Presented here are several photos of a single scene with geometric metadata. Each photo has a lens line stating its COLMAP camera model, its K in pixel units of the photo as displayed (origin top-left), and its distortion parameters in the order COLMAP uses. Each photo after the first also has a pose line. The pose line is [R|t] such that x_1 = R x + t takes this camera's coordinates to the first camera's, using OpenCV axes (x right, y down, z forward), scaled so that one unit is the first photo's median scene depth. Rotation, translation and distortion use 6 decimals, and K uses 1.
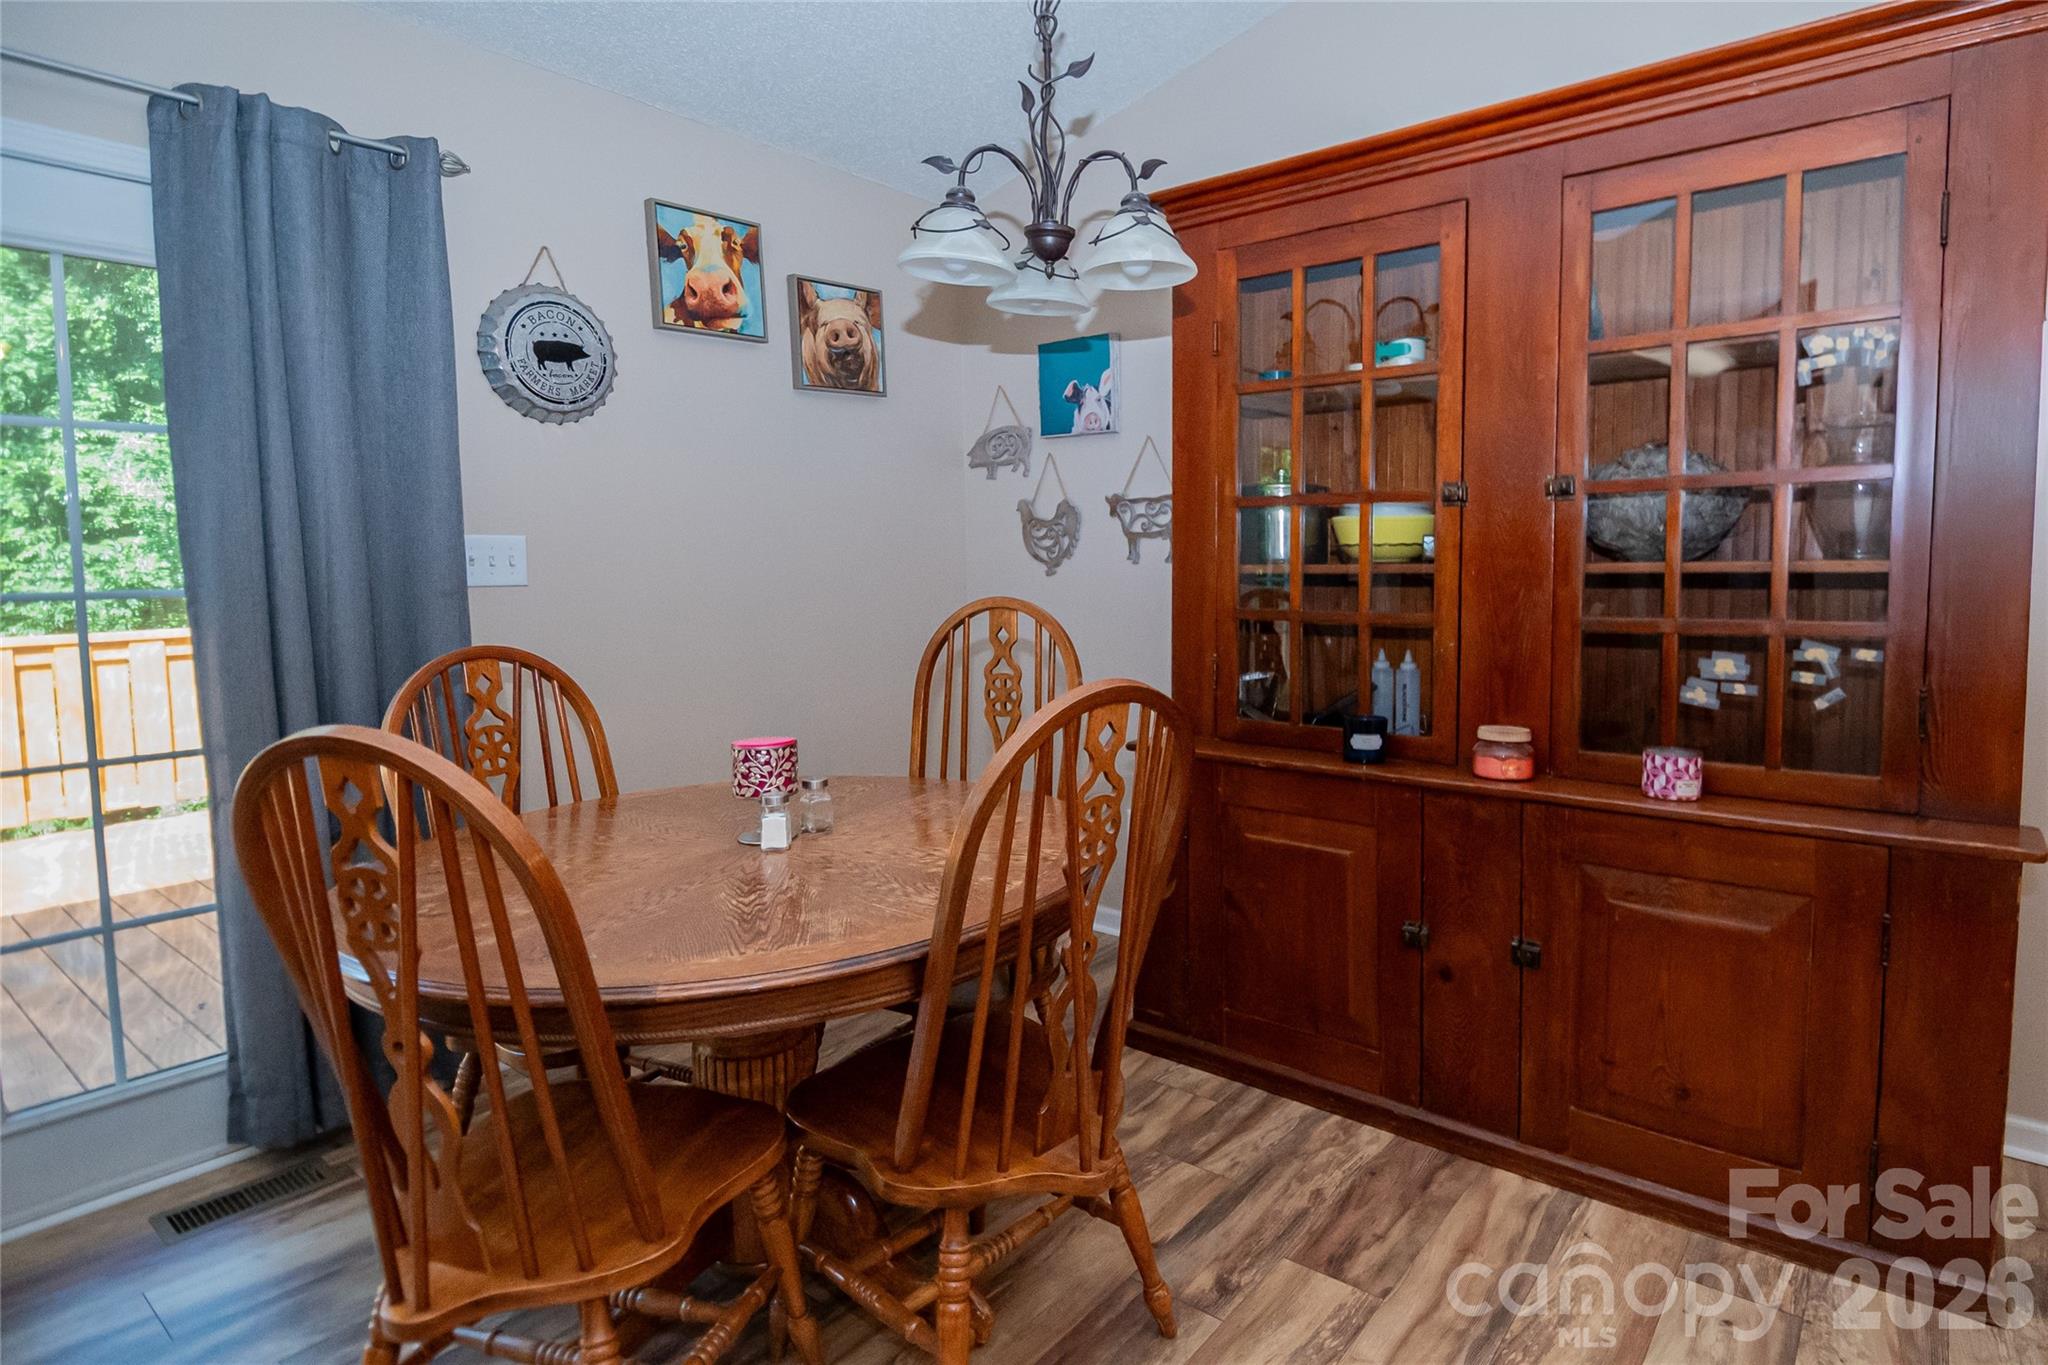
lens RADIAL K [[1097.8, 0, 1134.2], [0, 1097.8, 633.6], [0, 0, 1]] dist [0.025817, -0.031160]
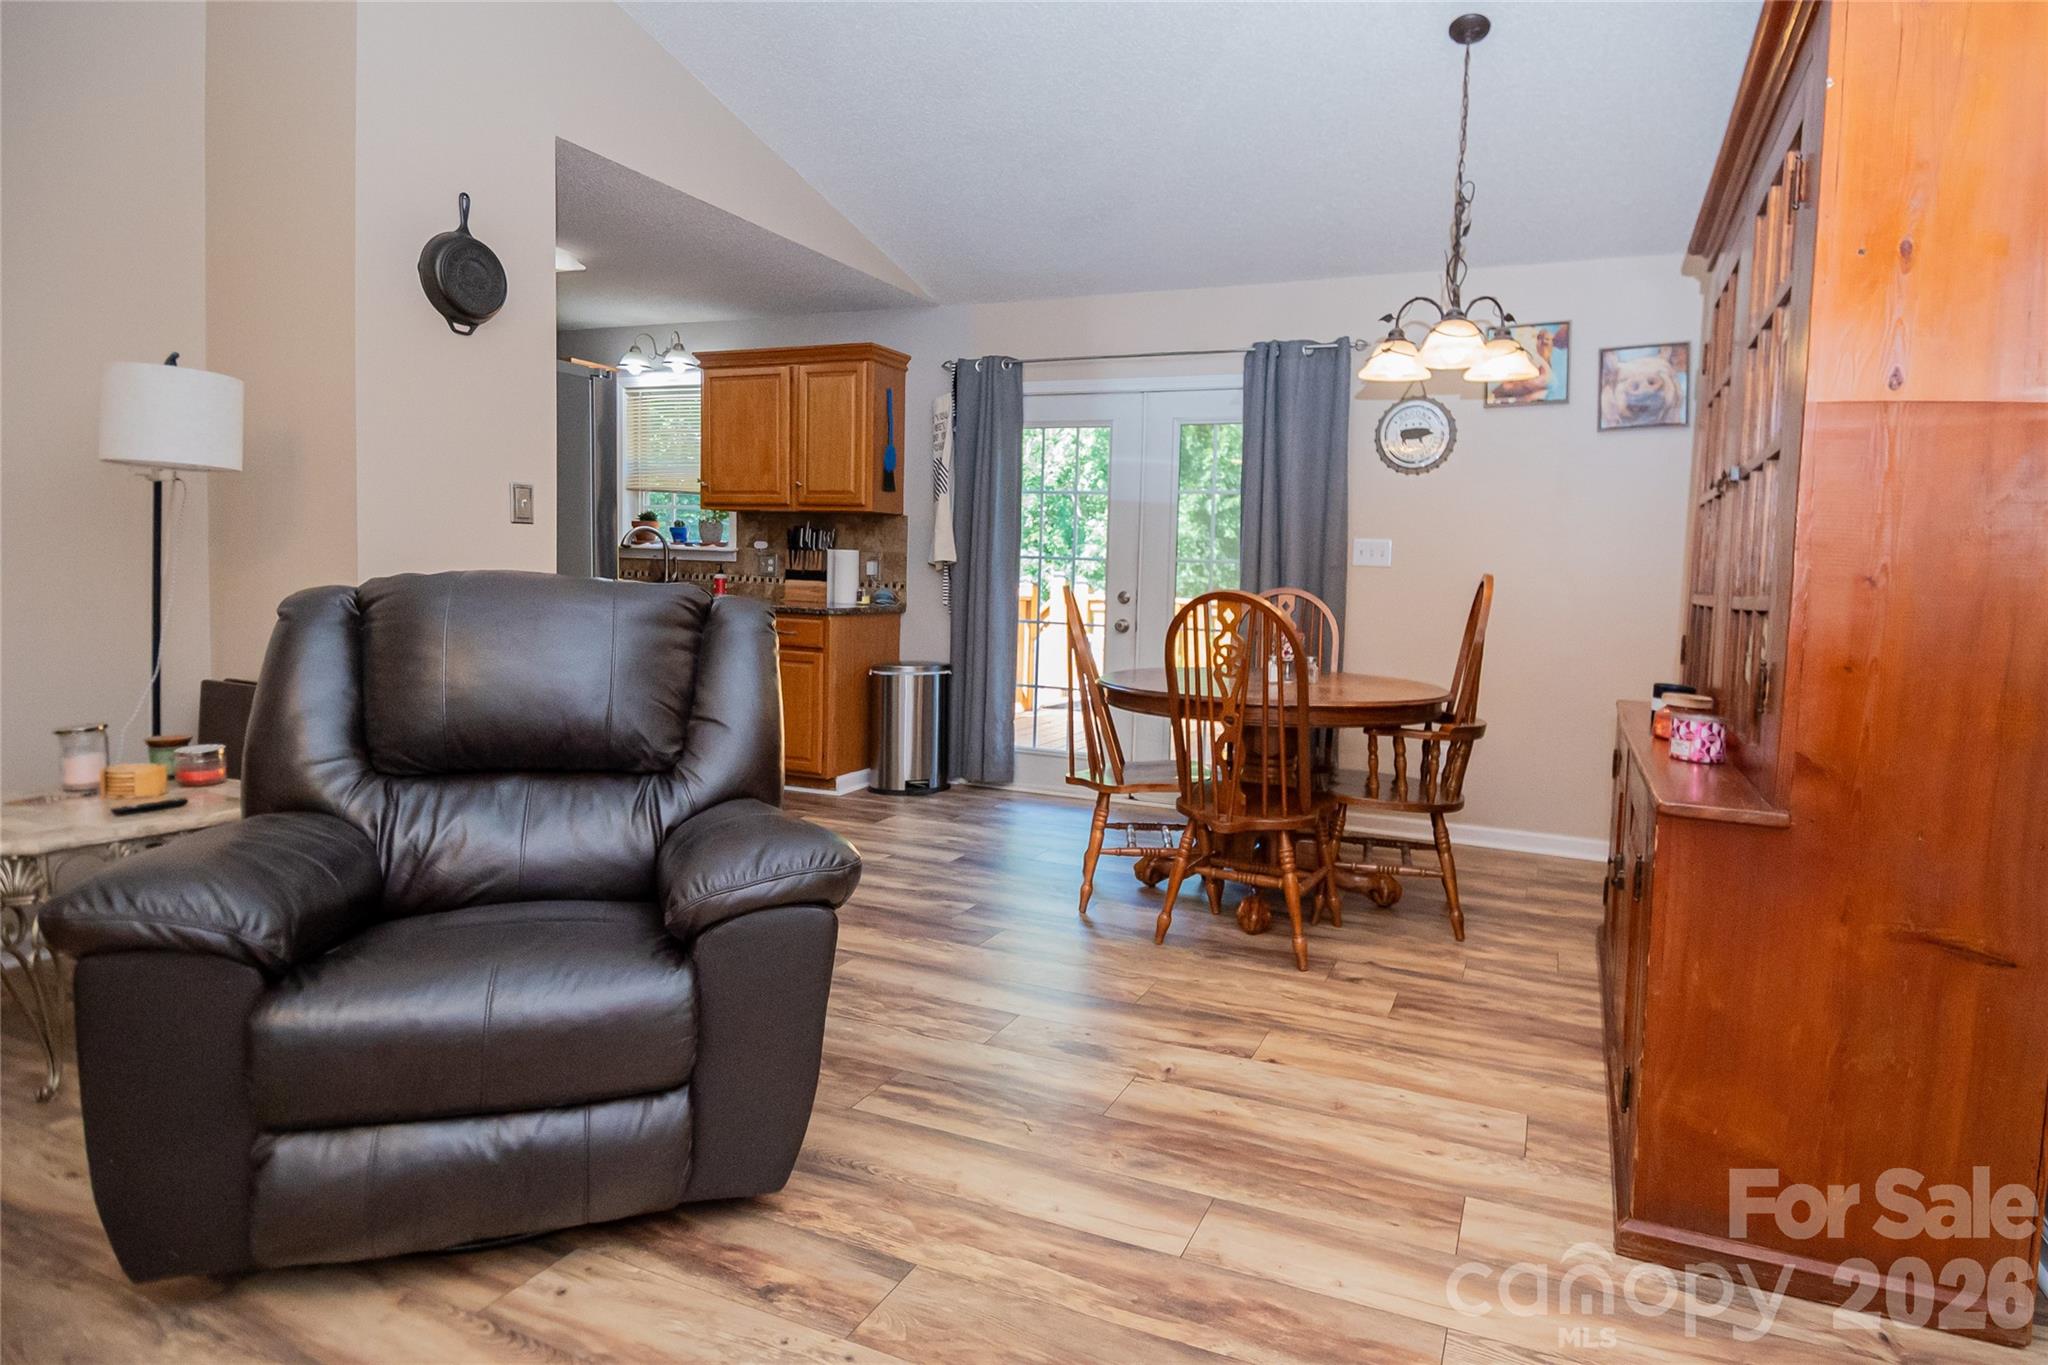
lens RADIAL K [[1098.7, 0, 1113.5], [0, 1098.7, 639.4], [0, 0, 1]] dist [0.022823, -0.037664]
pose [[0.241406, 0.076164, -0.967431, 1.309859], [-0.104897, 0.993122, 0.052011, 0.033380], [0.964738, 0.088925, 0.247735, 0.170545]]
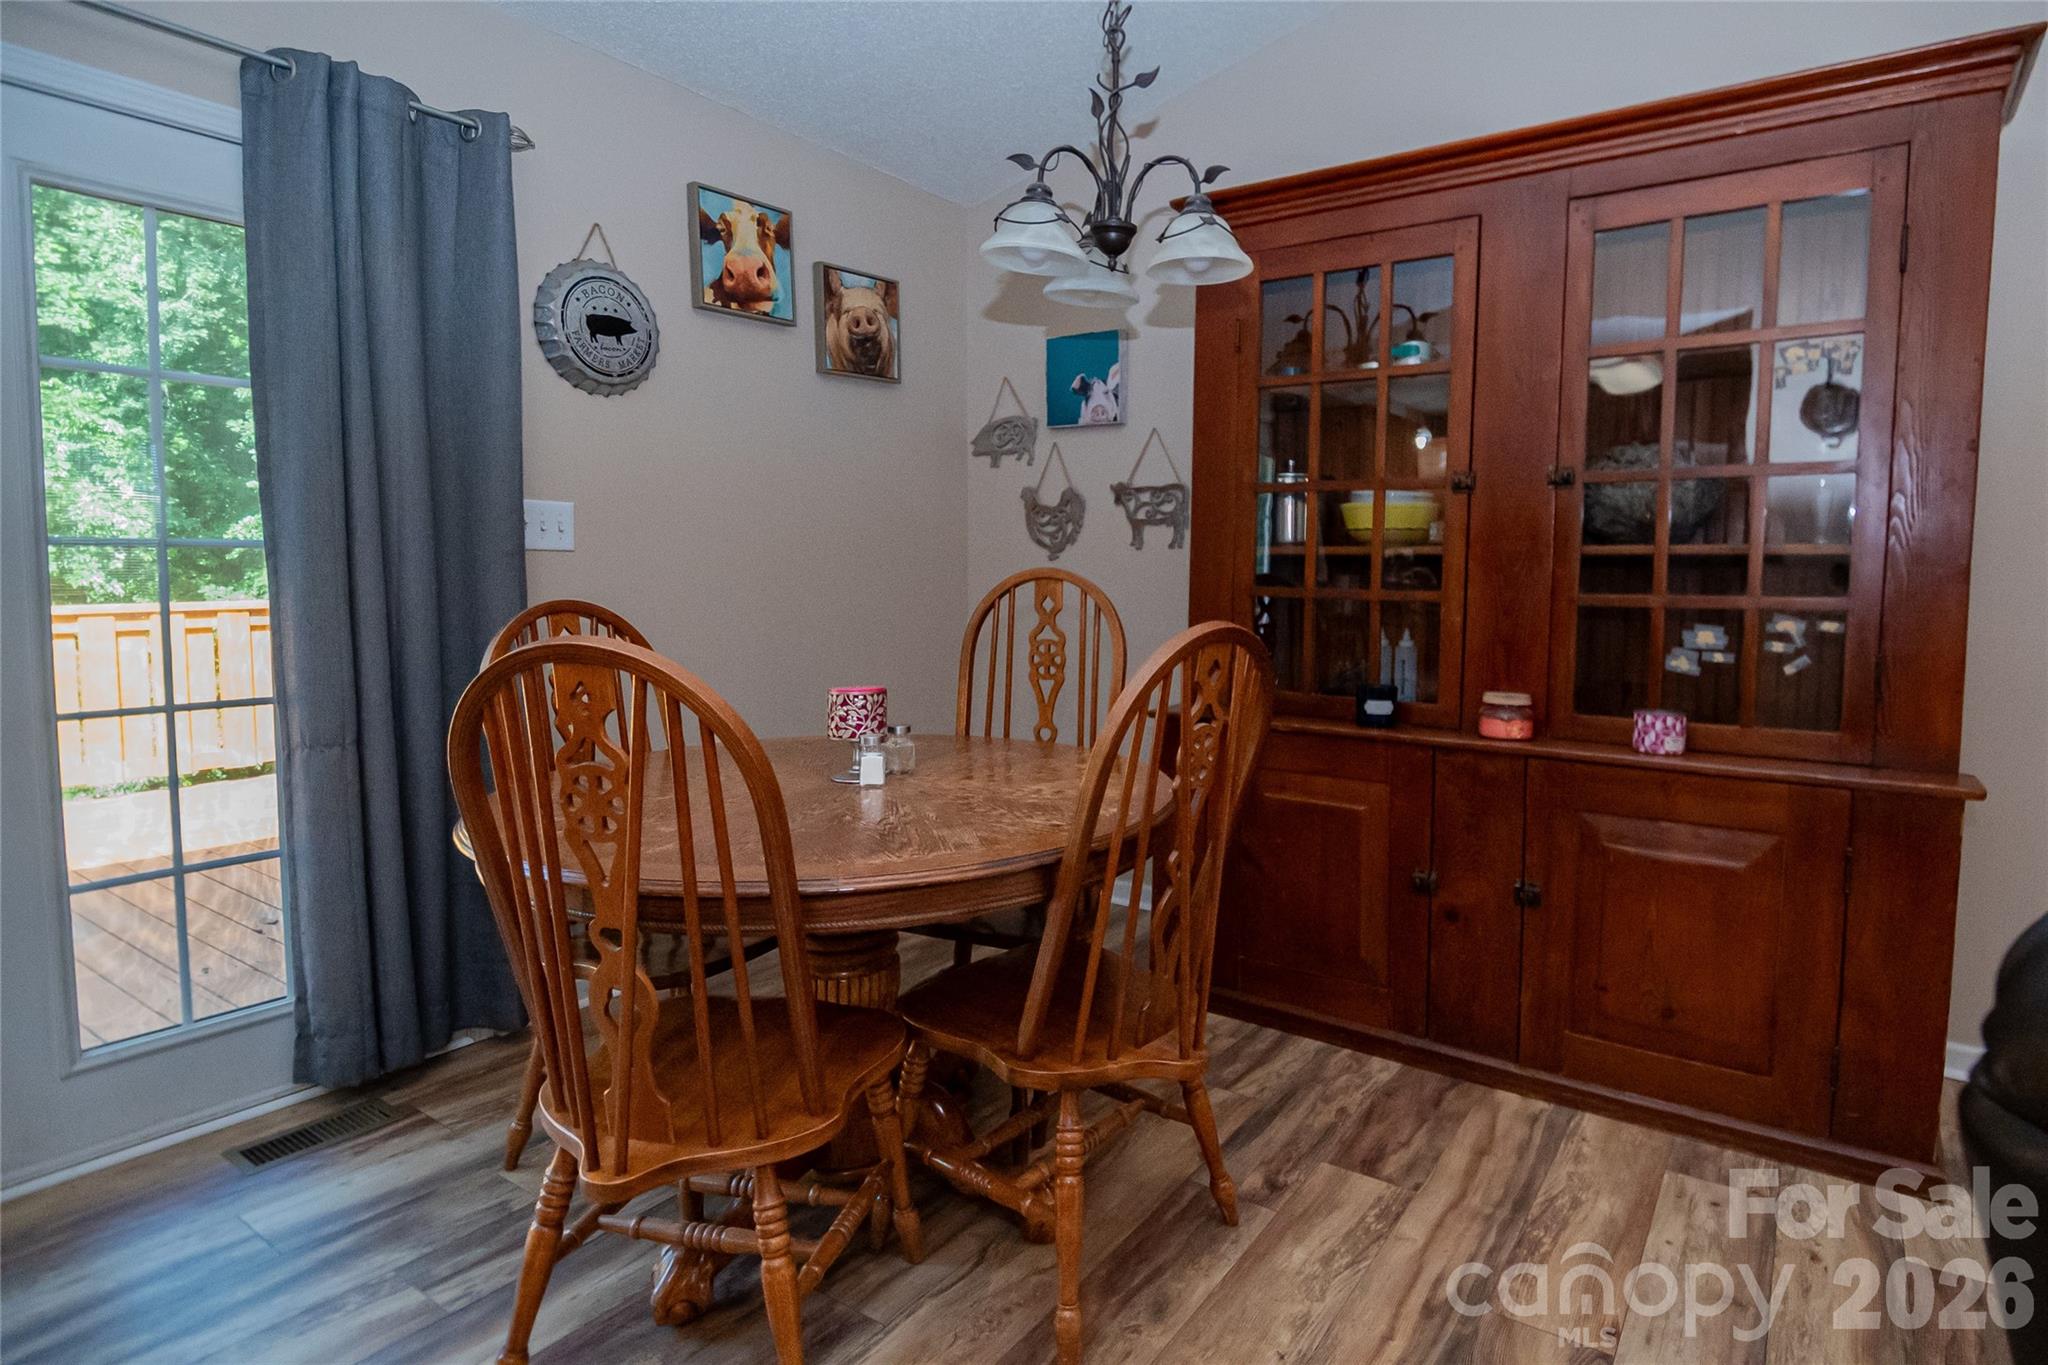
lens RADIAL K [[1094.7, 0, 1132.8], [0, 1094.7, 640.0], [0, 0, 1]] dist [0.033323, -0.038311]
pose [[0.997305, 0.015316, 0.071749, -0.124265], [-0.015116, 0.999880, -0.003338, 0.042971], [-0.071792, 0.002244, 0.997417, -0.079156]]
